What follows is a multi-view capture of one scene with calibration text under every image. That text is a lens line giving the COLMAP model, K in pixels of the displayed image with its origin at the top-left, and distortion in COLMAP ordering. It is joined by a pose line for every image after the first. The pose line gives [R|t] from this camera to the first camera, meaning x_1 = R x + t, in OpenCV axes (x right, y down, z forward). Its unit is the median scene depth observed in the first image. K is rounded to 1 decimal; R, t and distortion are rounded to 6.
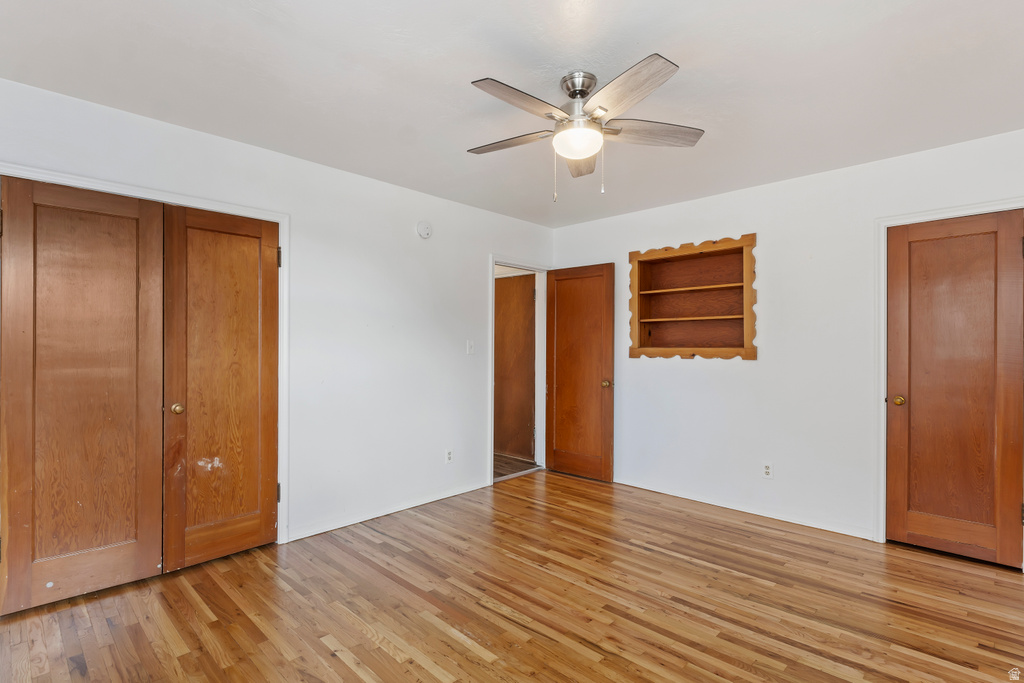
lens RADIAL K [[496.8, 0, 510.2], [0, 496.8, 347.4], [0, 0, 1]] dist [0.001700, -0.000233]
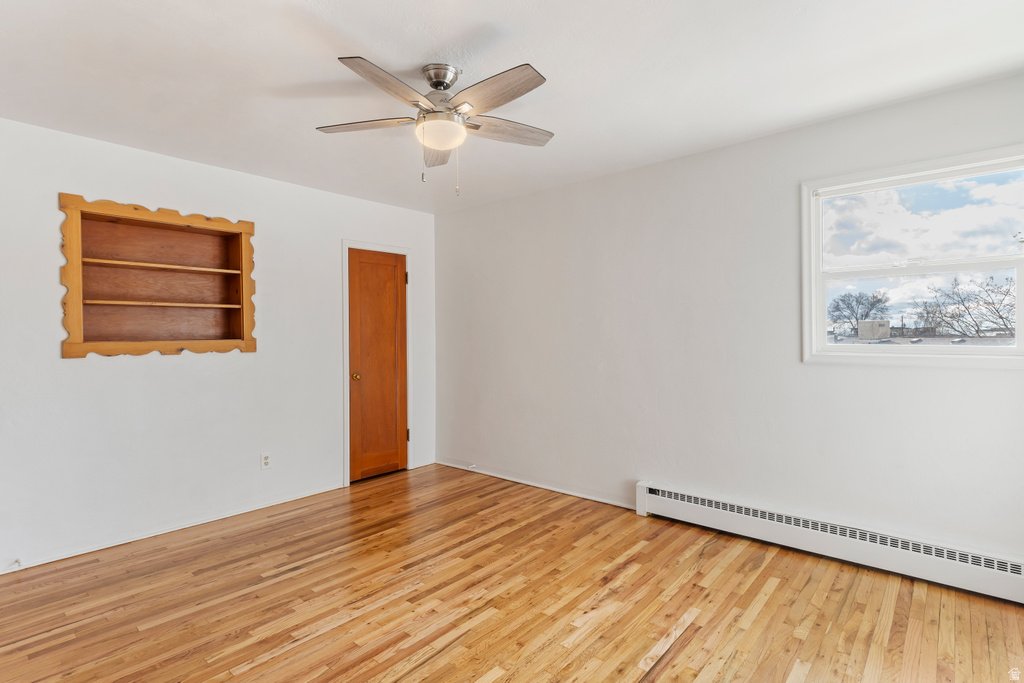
lens RADIAL K [[509.7, 0, 513.2], [0, 509.7, 335.8], [0, 0, 1]] dist [0.002072, 0.000051]
pose [[-0.064420, -0.002968, 0.997918, -0.576543], [0.012146, 0.999919, 0.003758, -0.004429], [-0.997849, 0.012363, -0.064379, 0.594267]]
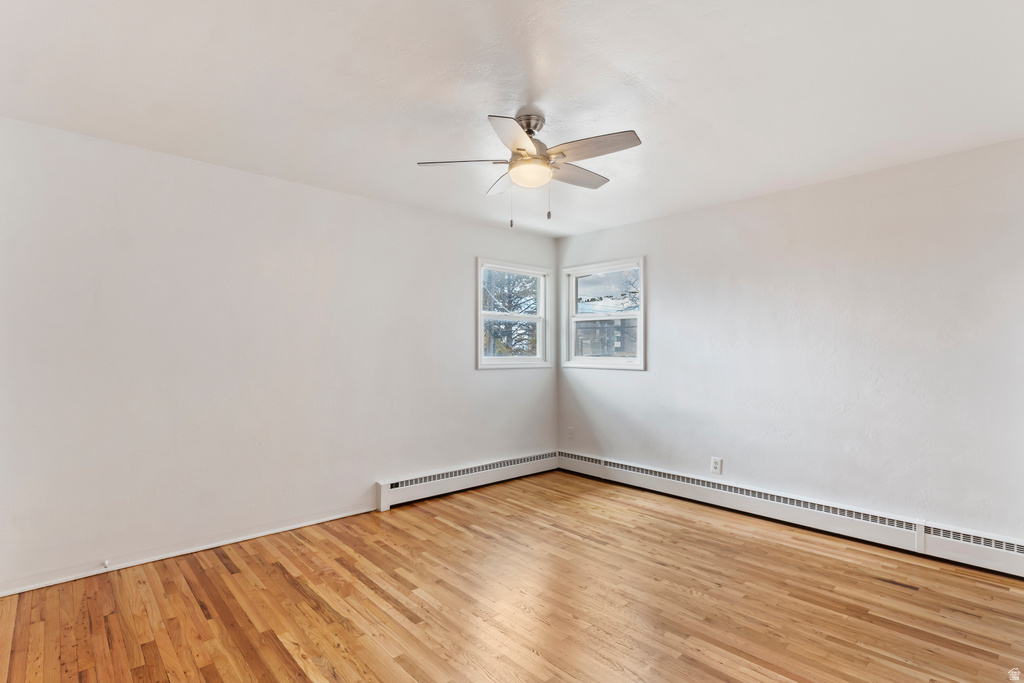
lens RADIAL K [[496.8, 0, 510.2], [0, 496.8, 347.4], [0, 0, 1]] dist [0.001700, -0.000233]
pose [[-0.998095, -0.004345, 0.061550, 0.071902], [-0.004479, 0.999988, -0.002029, -0.007755], [-0.061540, -0.002301, -0.998102, 1.383494]]
